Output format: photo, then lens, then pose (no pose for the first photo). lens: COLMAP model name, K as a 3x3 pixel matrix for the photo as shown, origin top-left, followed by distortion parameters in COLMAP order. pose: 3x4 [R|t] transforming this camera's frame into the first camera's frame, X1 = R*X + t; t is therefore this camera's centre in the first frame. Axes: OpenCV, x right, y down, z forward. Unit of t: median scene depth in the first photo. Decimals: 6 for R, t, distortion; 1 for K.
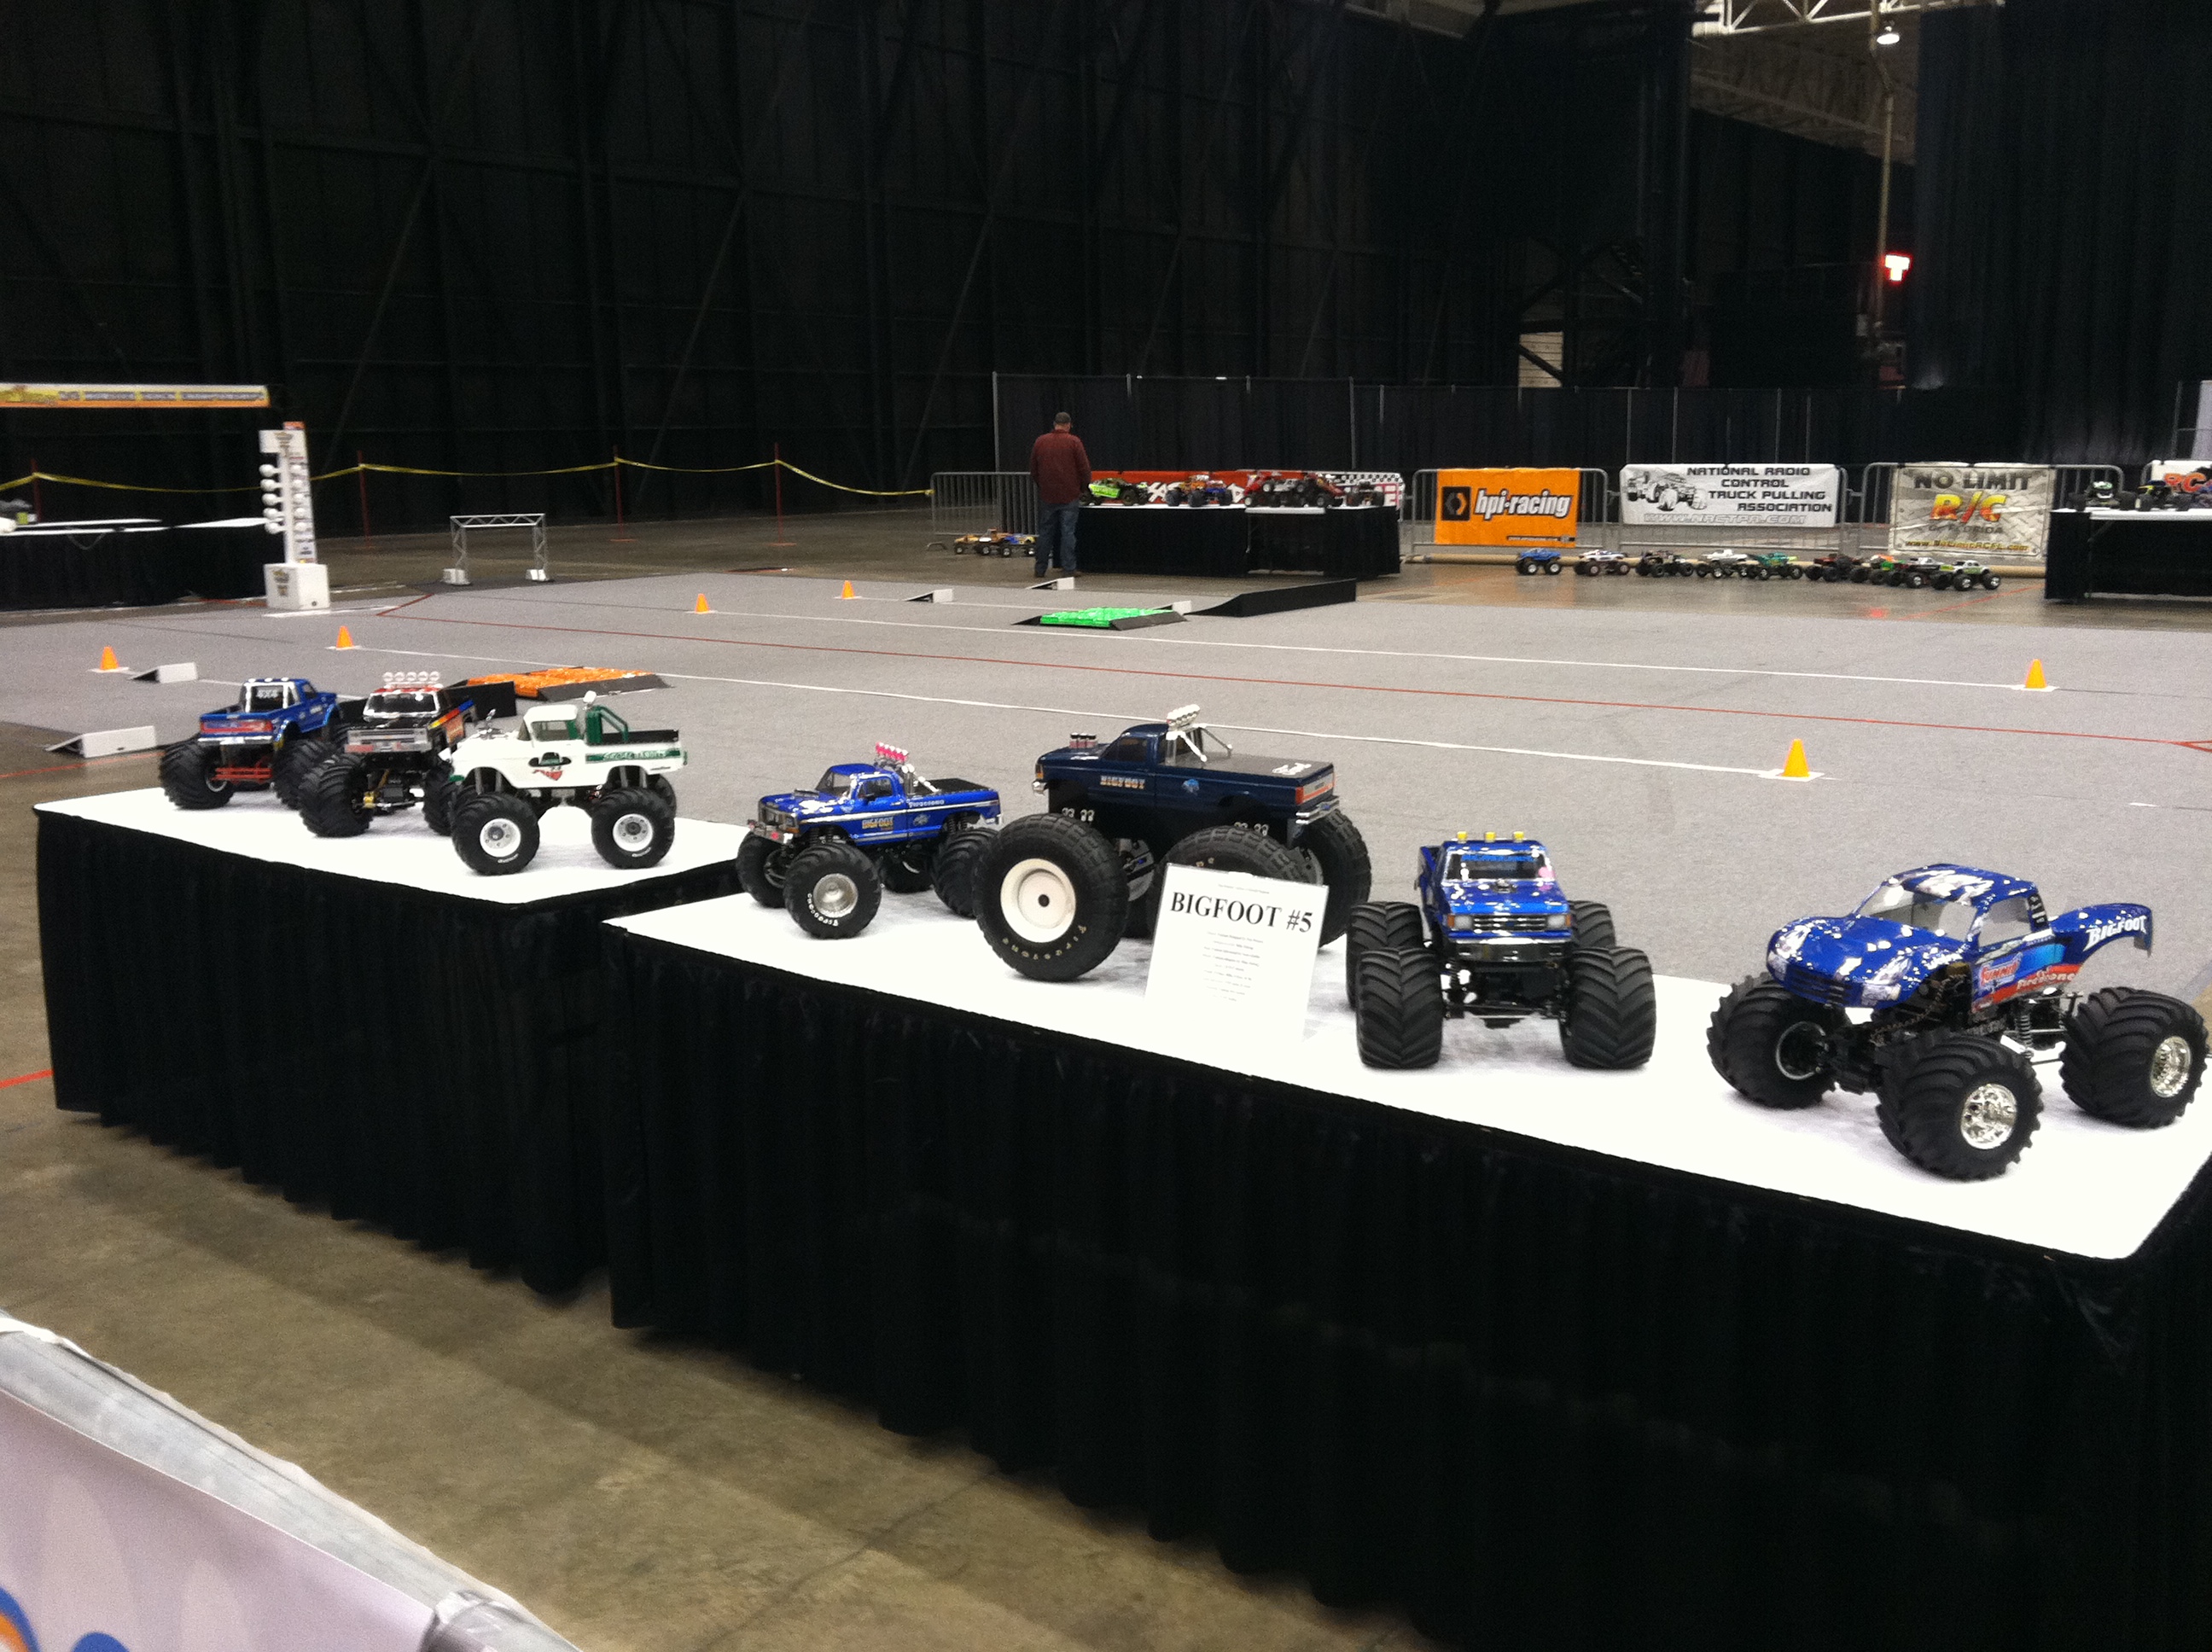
lens RADIAL K [[2072.2, 0, 1106.9], [0, 2072.2, 821.1], [0, 0, 1]] dist [-0.014155, 0.000000]
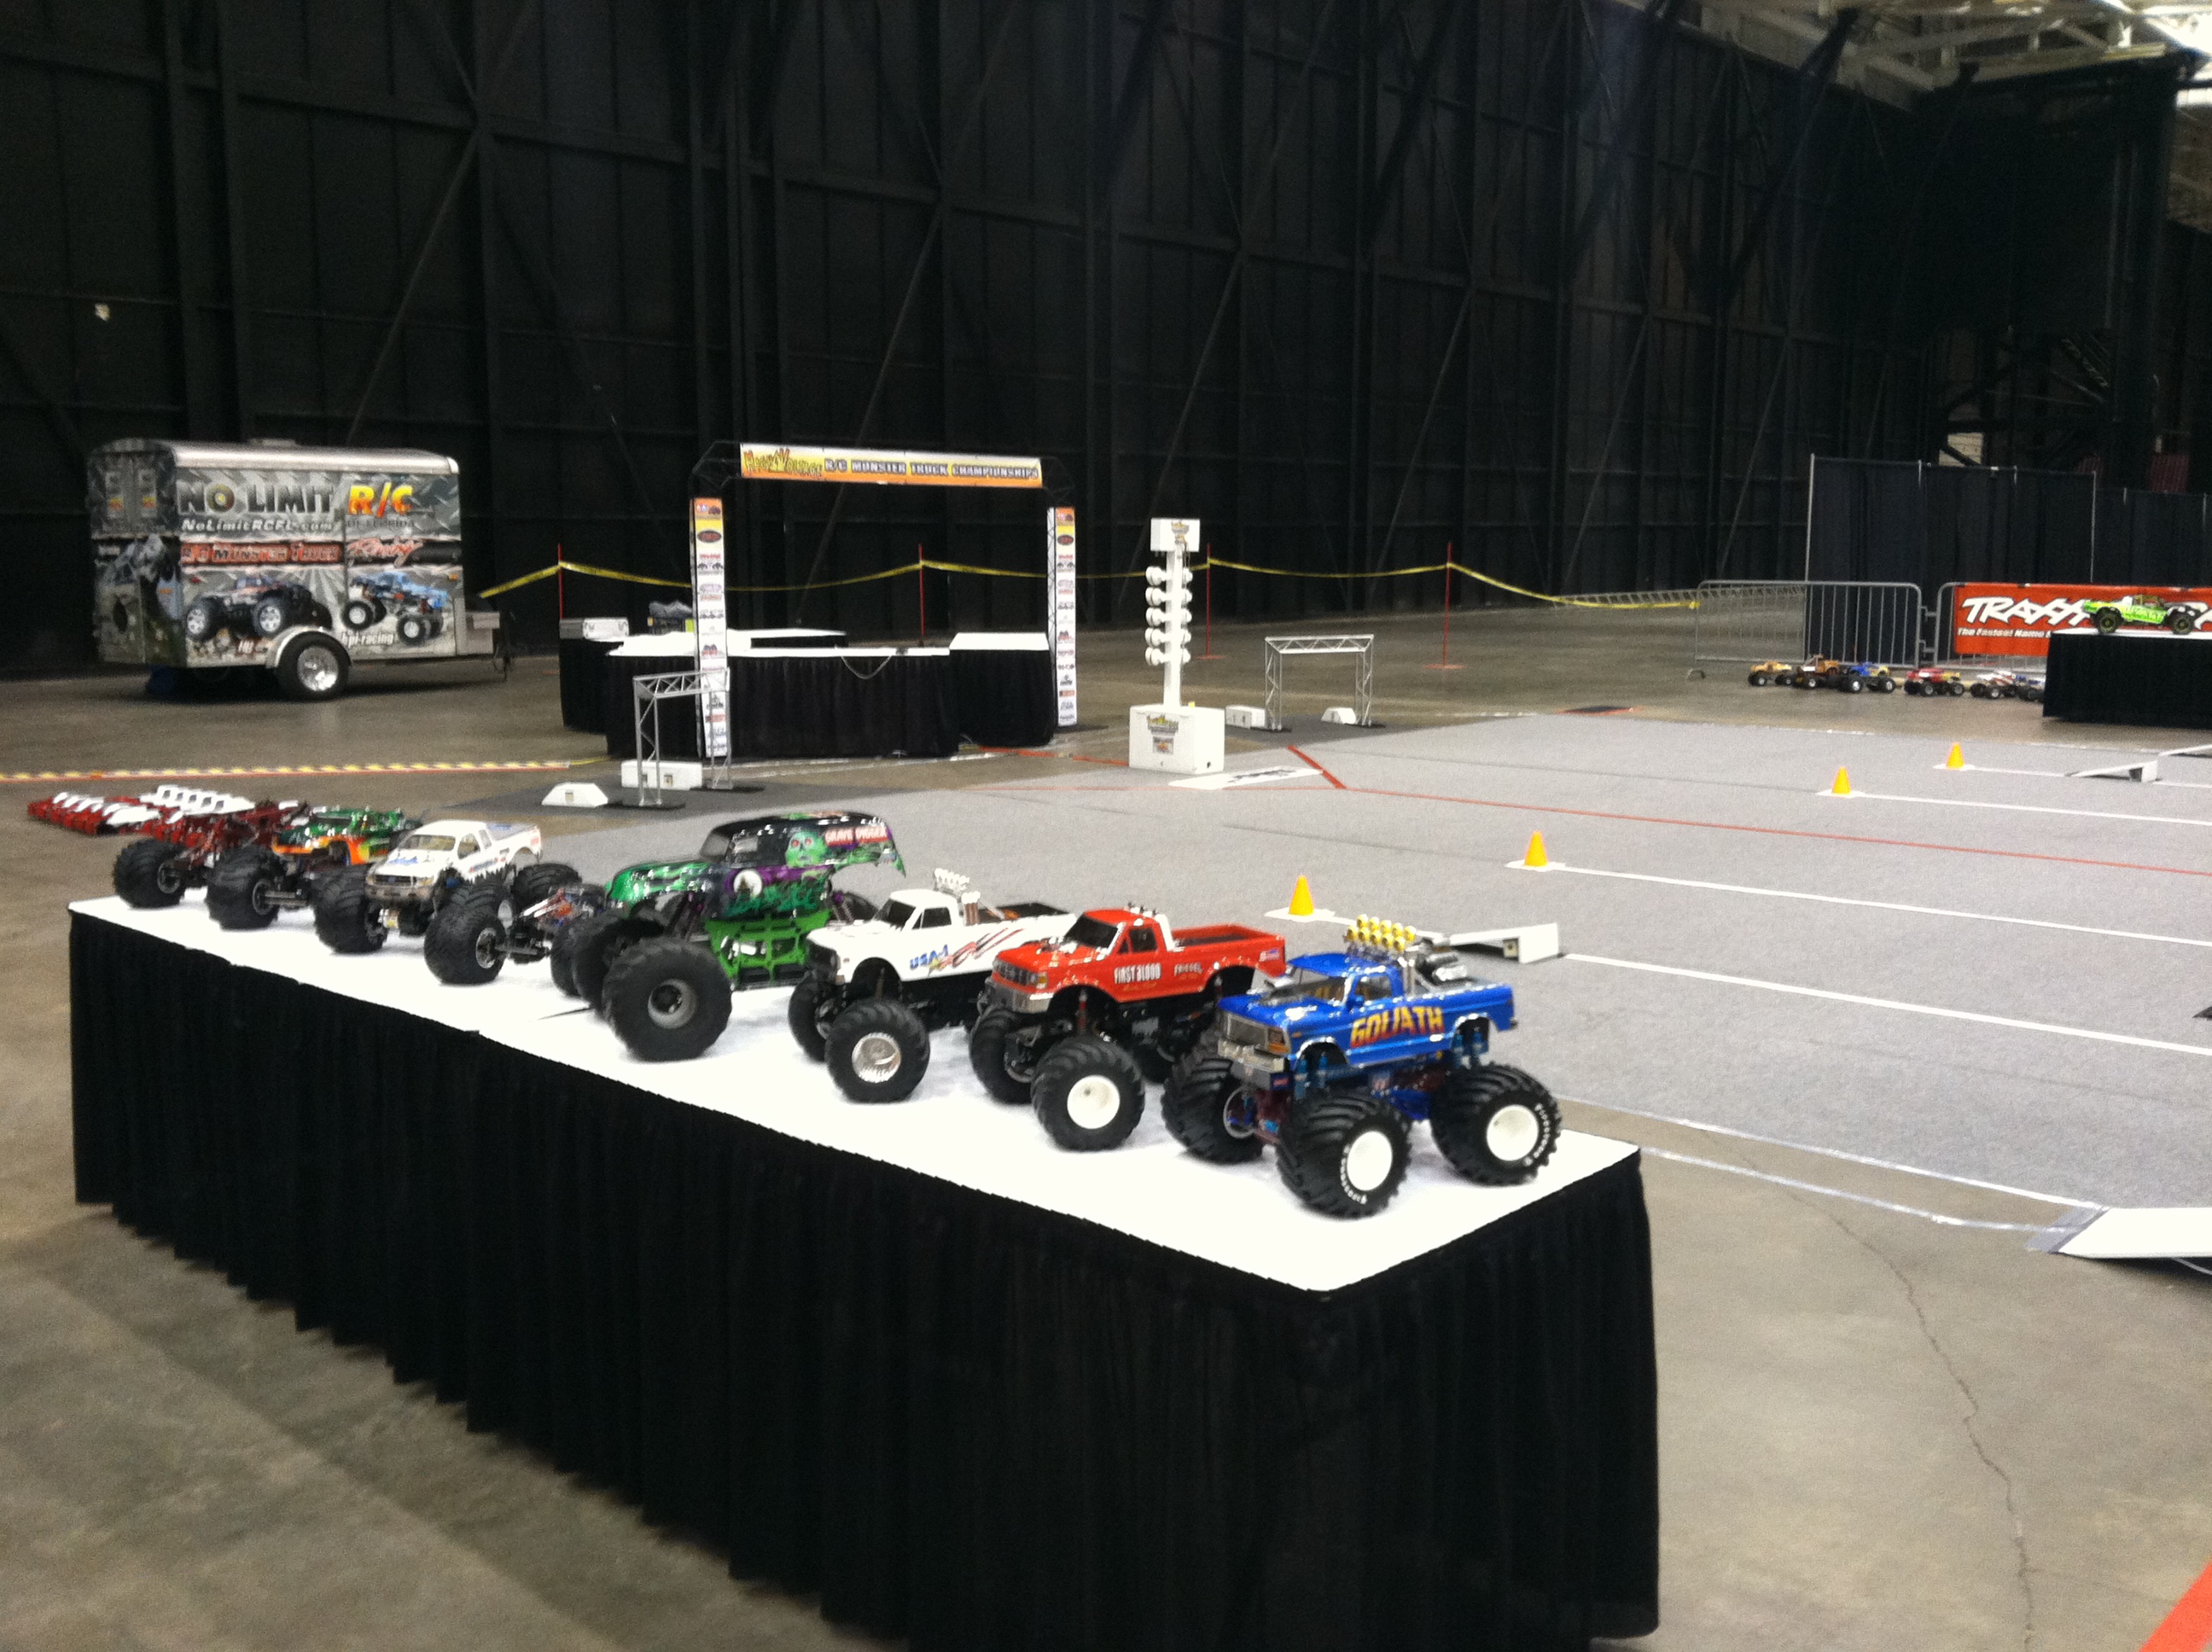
lens RADIAL K [[2072.2, 0, 1107.0], [0, 2072.2, 827.5], [0, 0, 1]] dist [-0.014155, 0.000000]
pose [[0.997943, 0.024989, -0.059041, -0.180736], [-0.027547, 0.998699, -0.042911, -0.025307], [0.057892, 0.044449, 0.997333, 0.142671]]
